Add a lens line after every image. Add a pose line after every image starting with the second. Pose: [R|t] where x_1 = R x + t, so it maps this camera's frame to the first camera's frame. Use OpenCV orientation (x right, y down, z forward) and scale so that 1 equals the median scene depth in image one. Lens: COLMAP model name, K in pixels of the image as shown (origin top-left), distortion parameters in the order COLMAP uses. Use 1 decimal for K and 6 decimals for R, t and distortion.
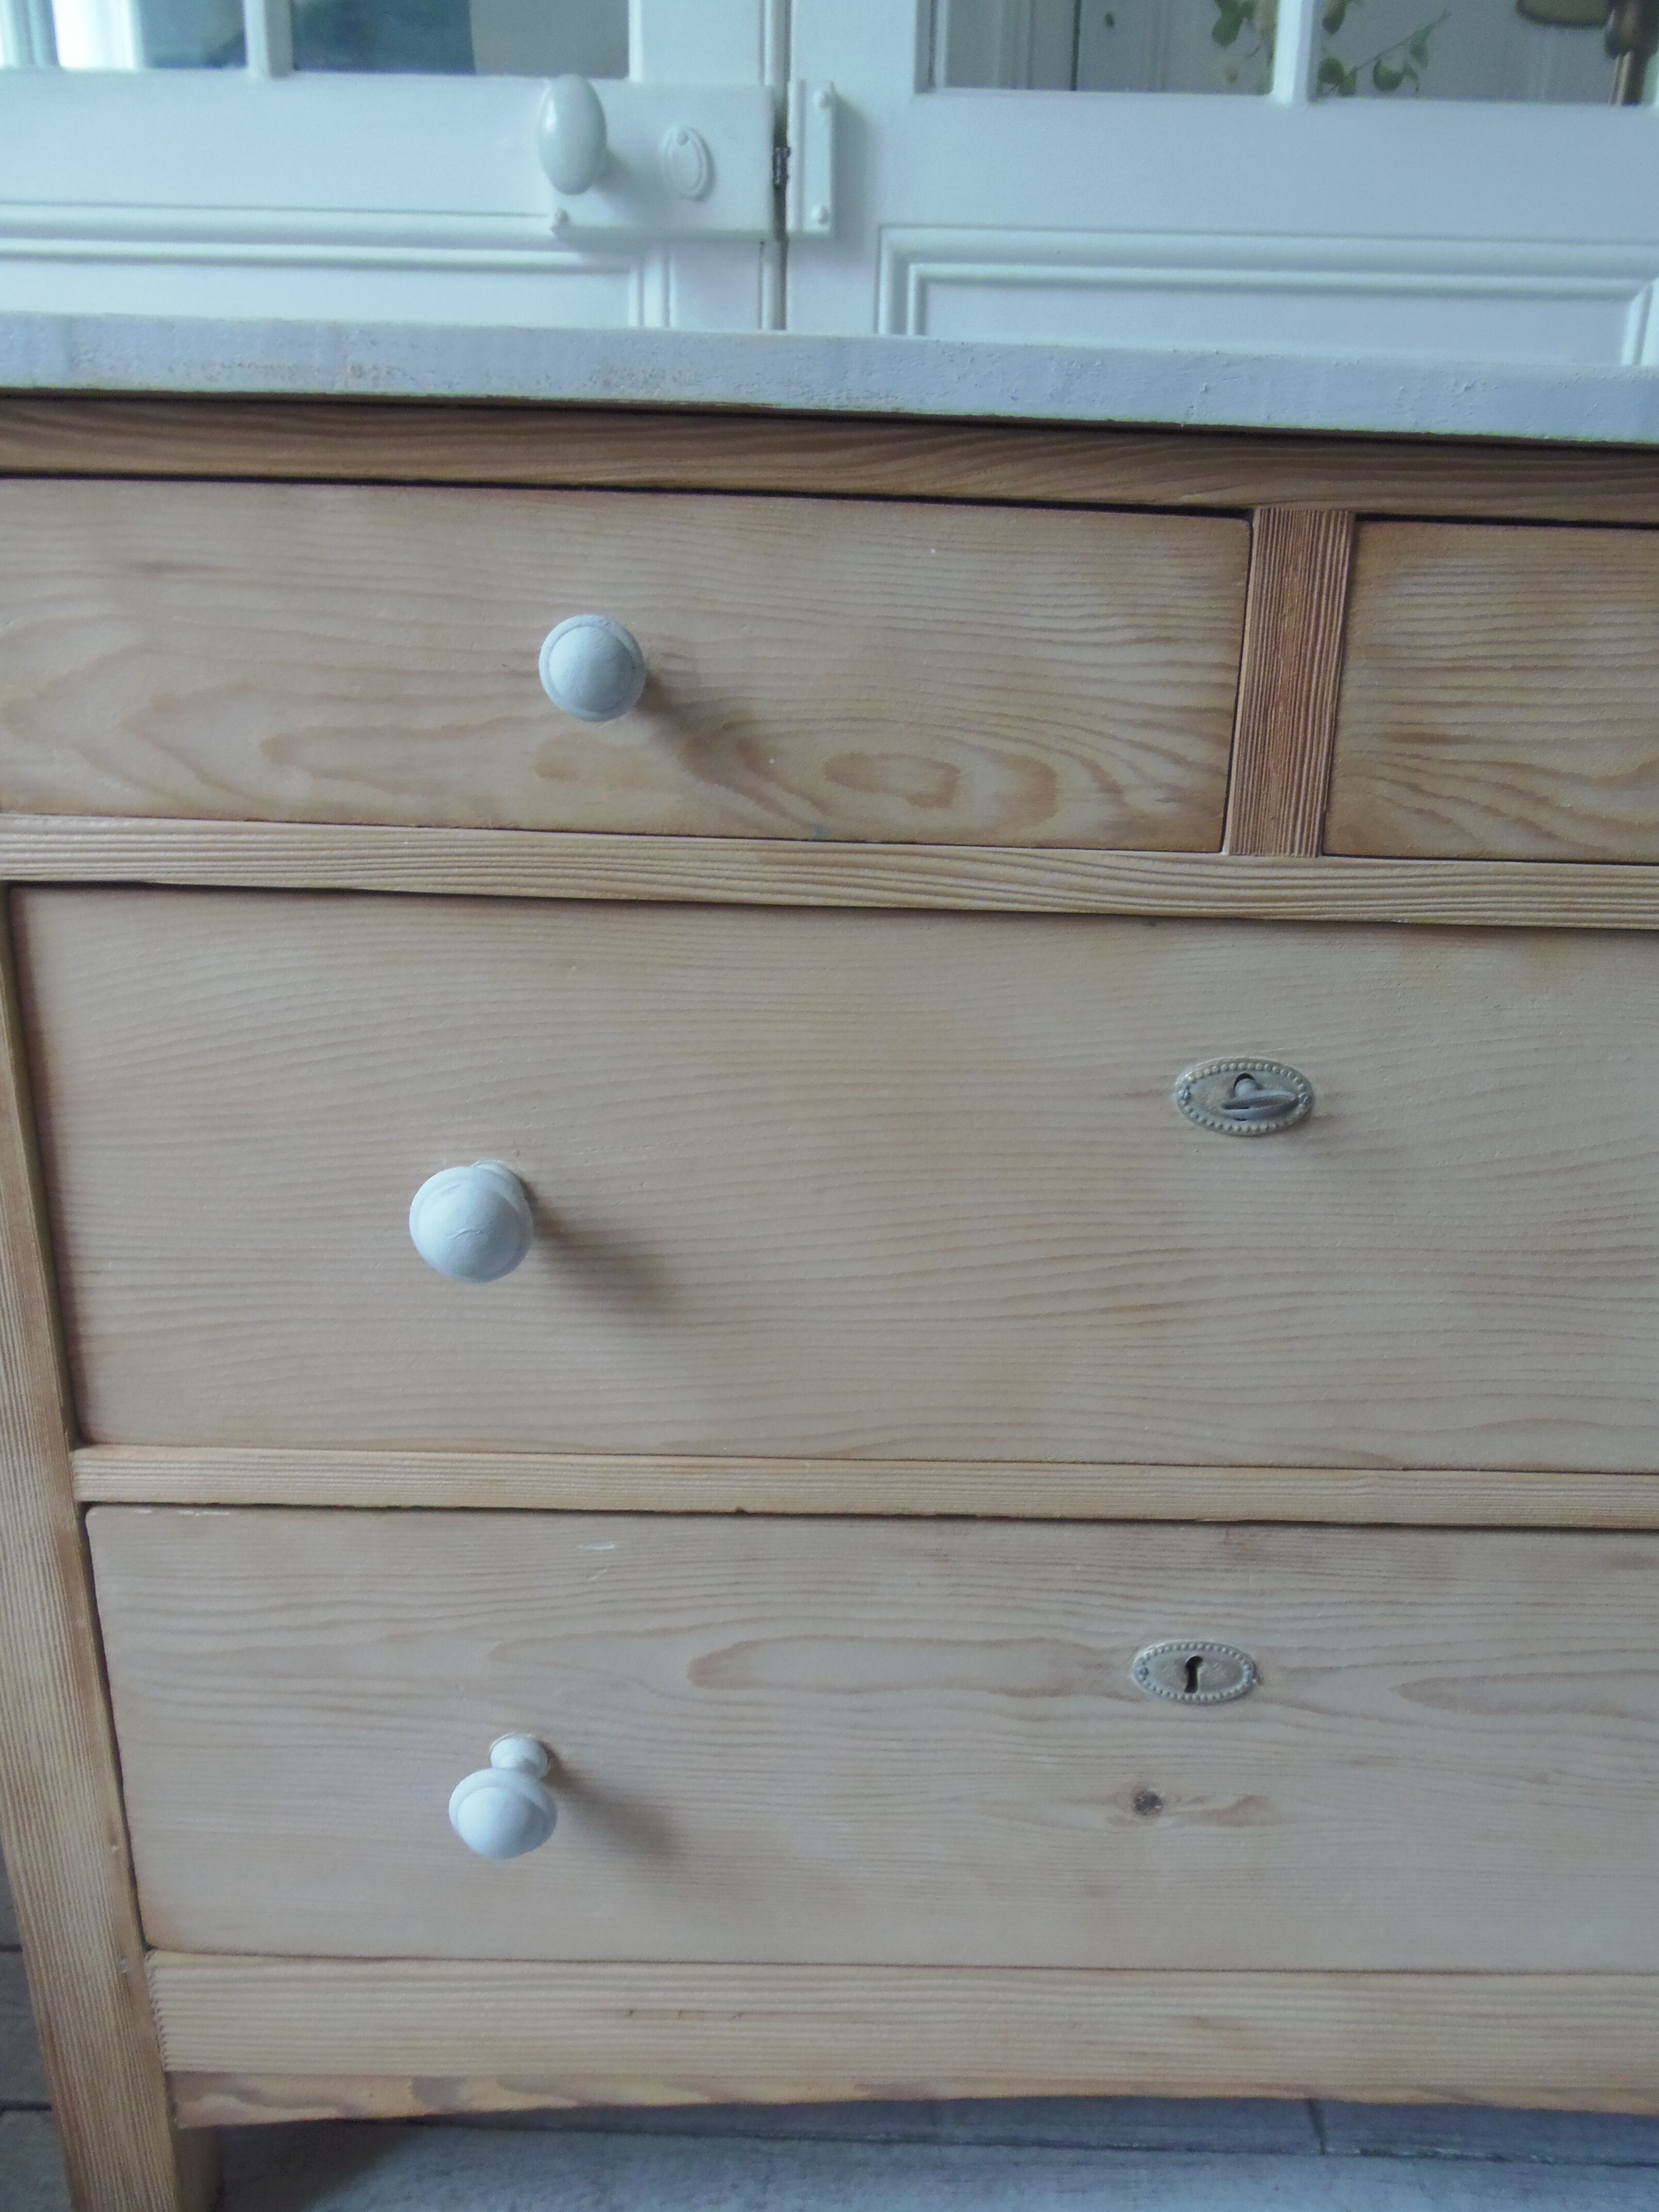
lens RADIAL K [[1612.2, 0, 885.4], [0, 1612.2, 1124.1], [0, 0, 1]] dist [-0.012419, -0.014300]
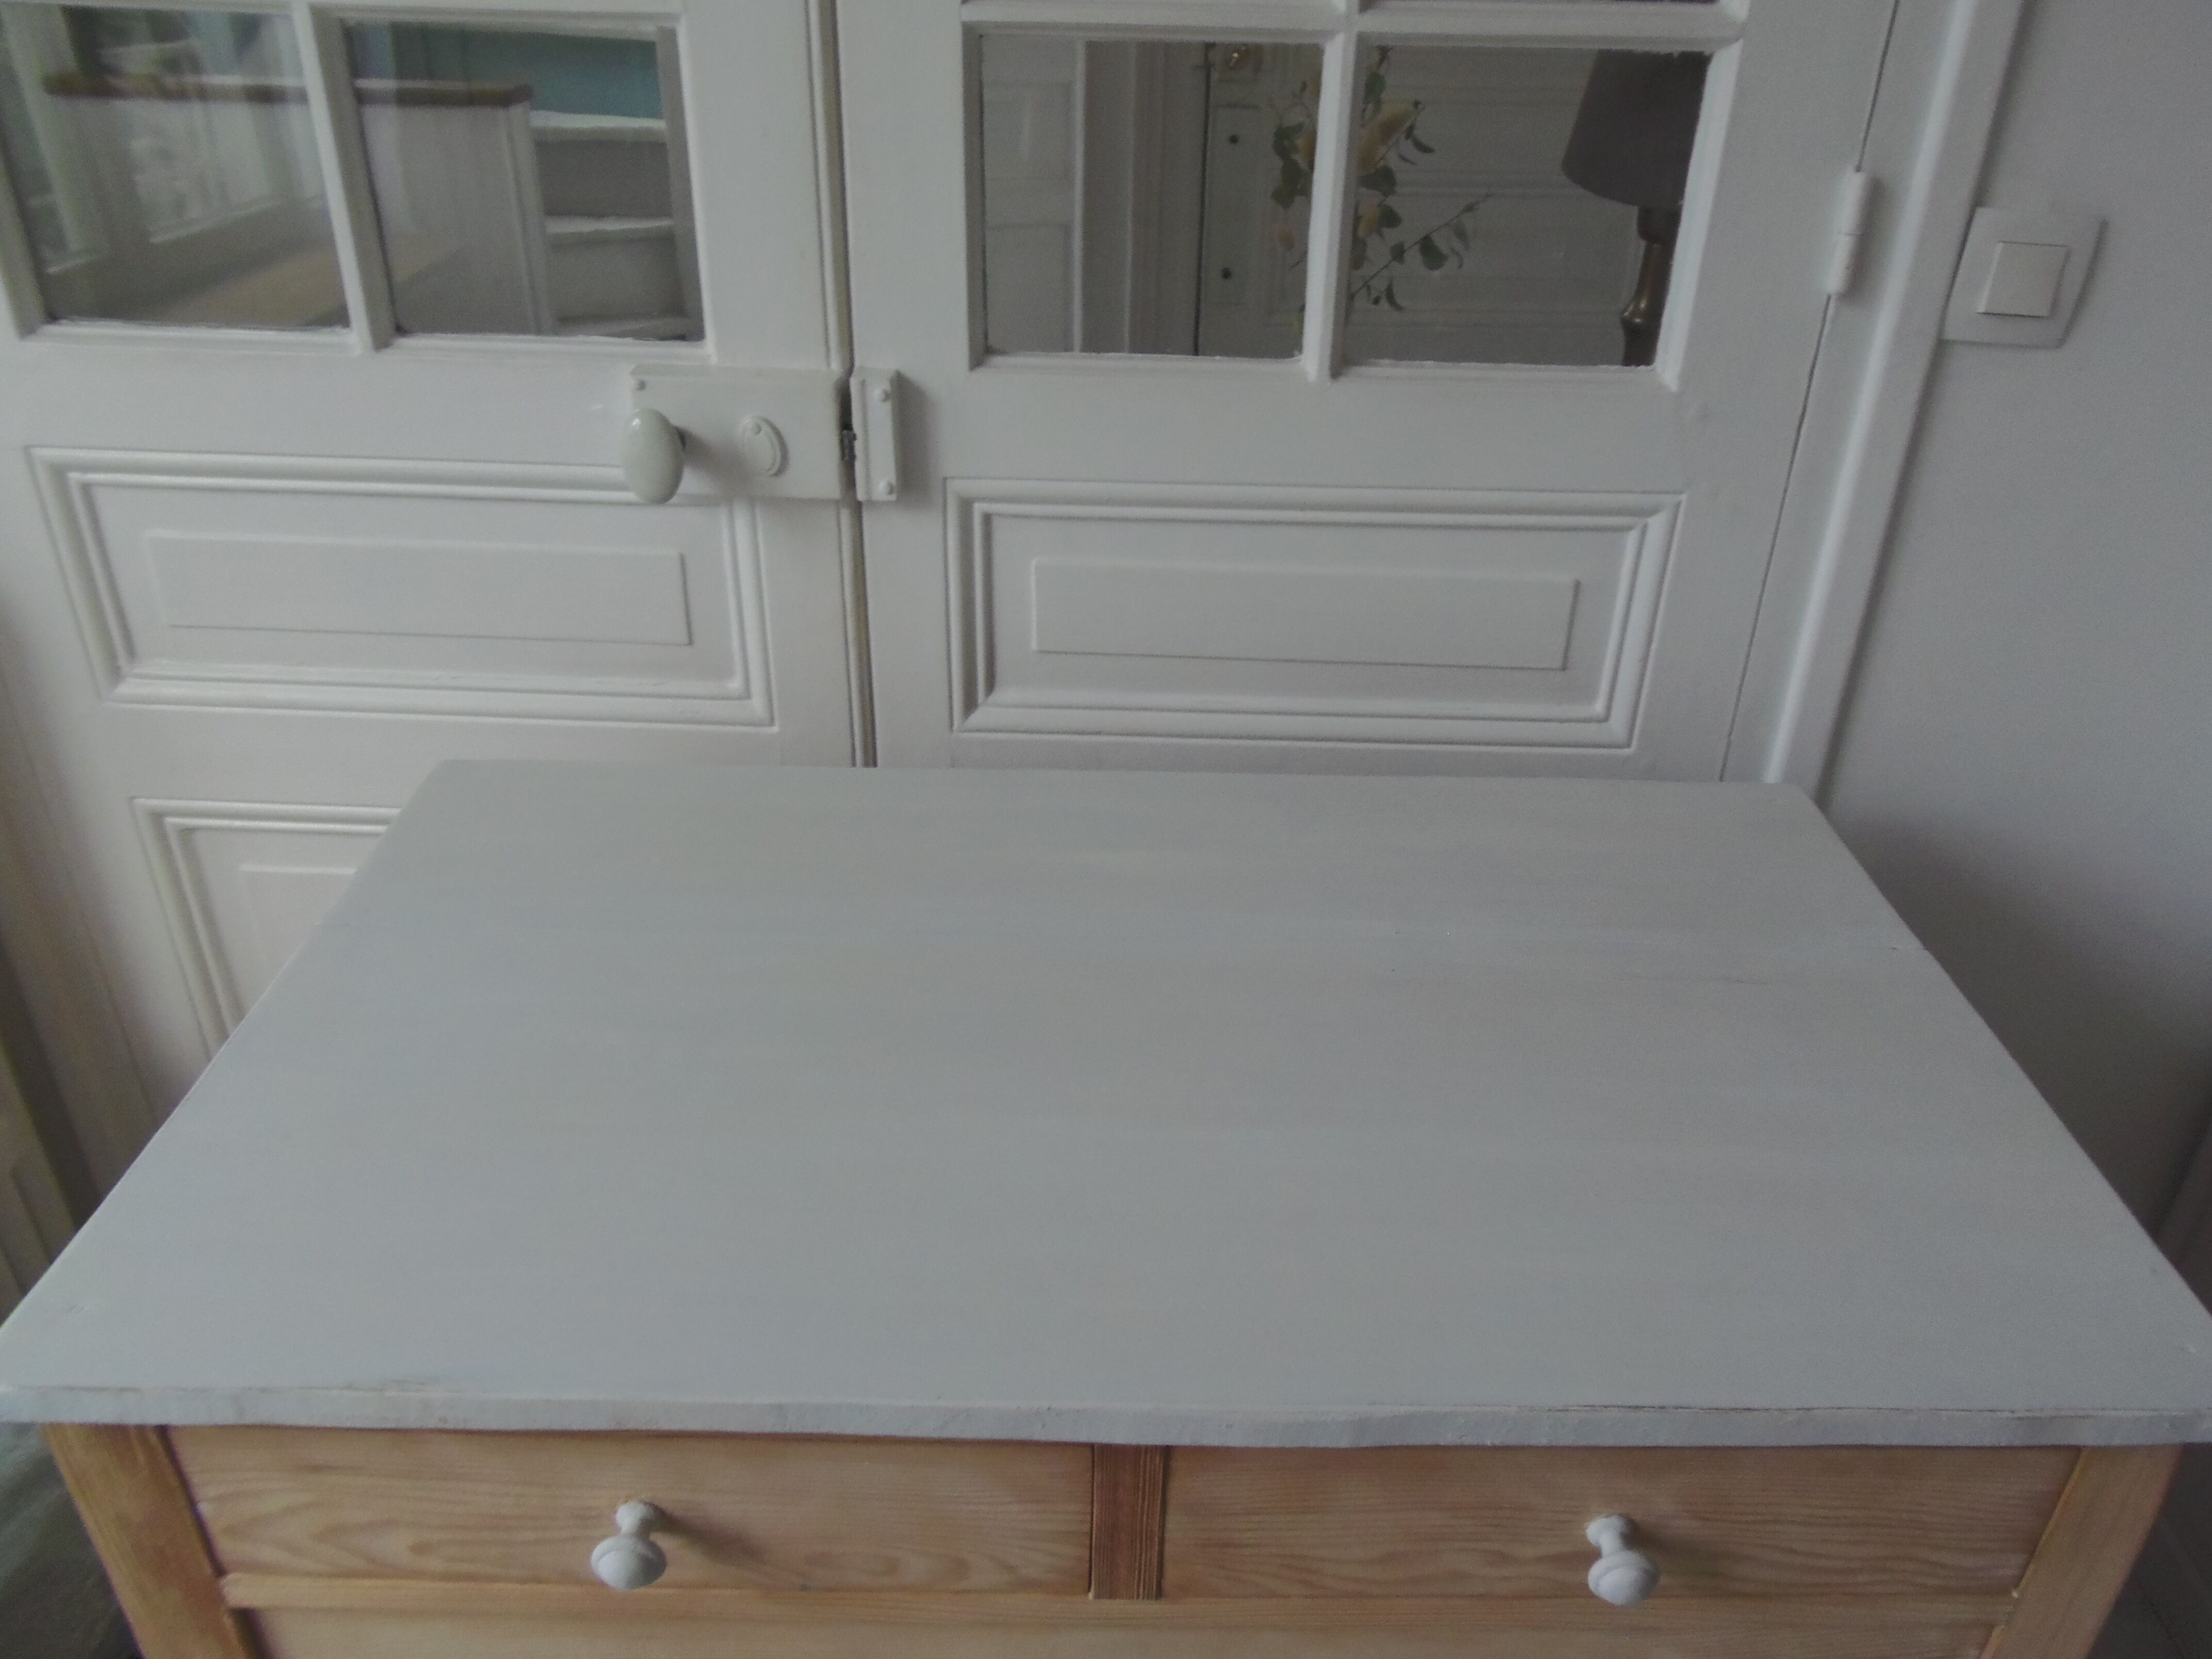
lens RADIAL K [[1612.2, 0, 1125.4], [0, 1612.2, 789.9], [0, 0, 1]] dist [-0.012419, -0.014300]
pose [[0.999993, -0.003688, -0.000719, 0.205903], [0.003757, 0.980442, 0.196771, -0.964882], [-0.000021, -0.196773, 0.980449, -0.211395]]
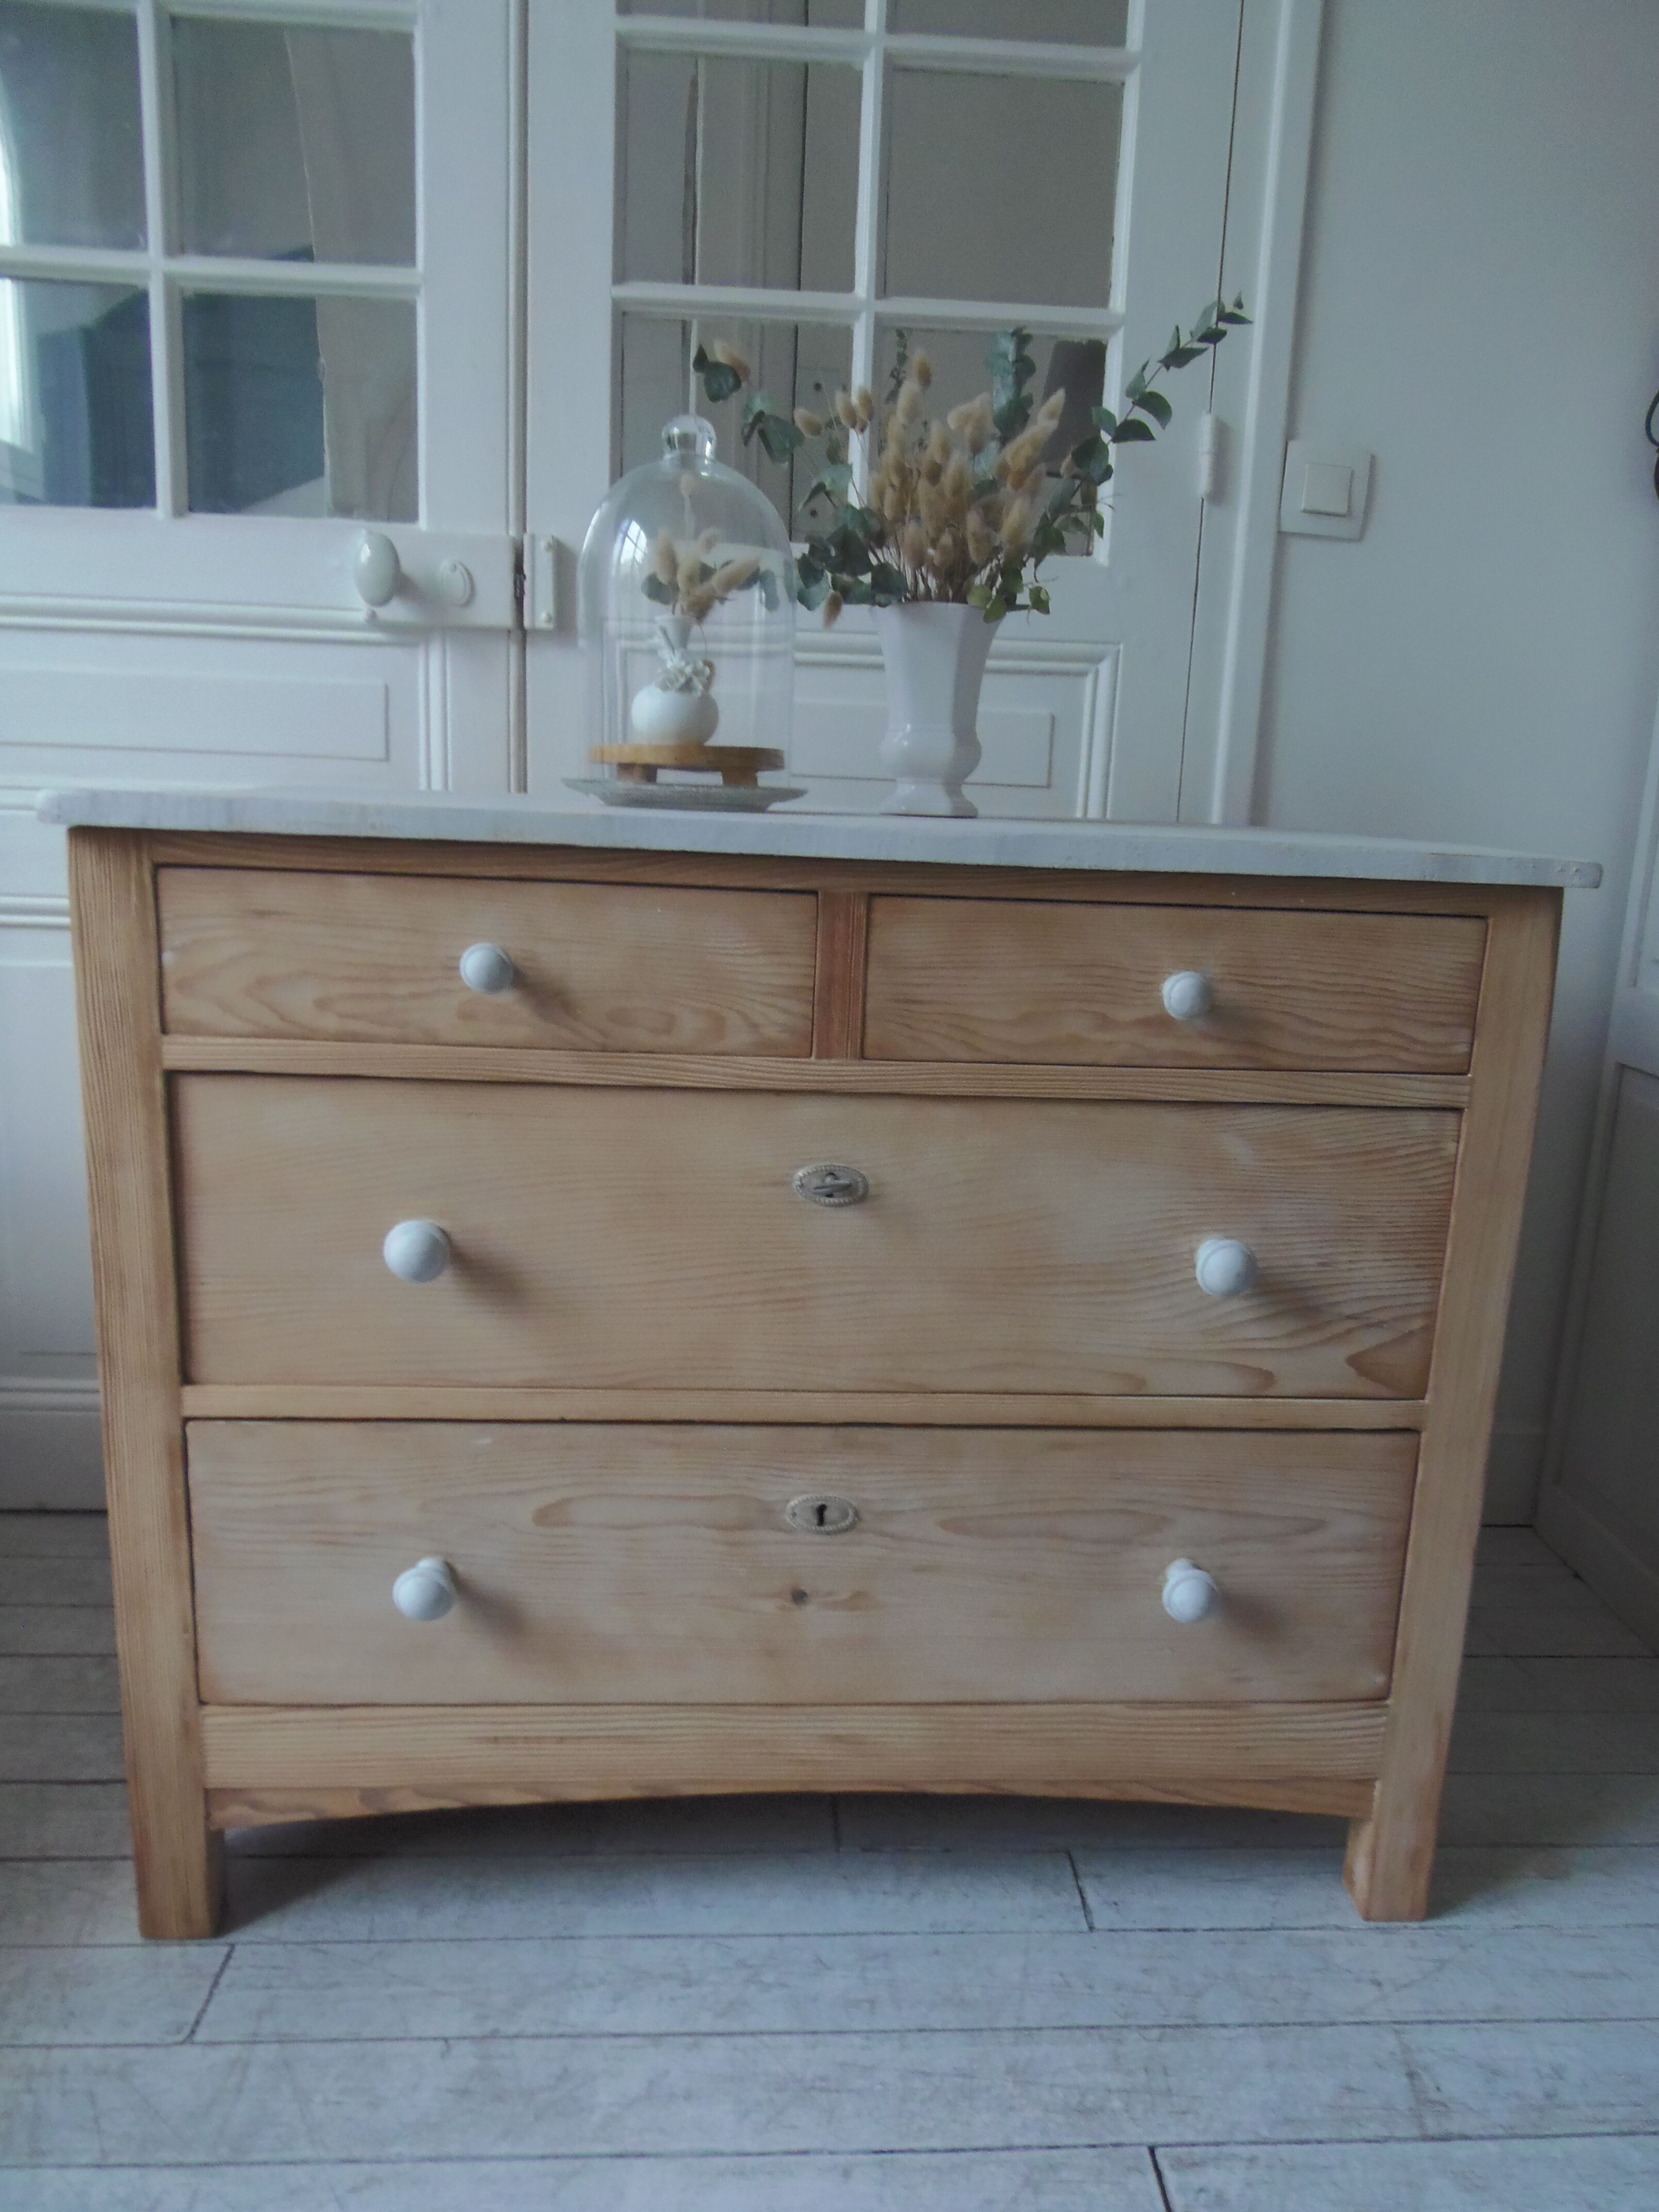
lens RADIAL K [[1612.2, 0, 872.9], [0, 1612.2, 1142.1], [0, 0, 1]] dist [-0.012419, -0.014300]
pose [[0.996111, -0.004485, 0.087988, 0.216973], [0.011629, 0.996659, -0.080849, 0.088116], [-0.087331, 0.081558, 0.992835, -0.821615]]
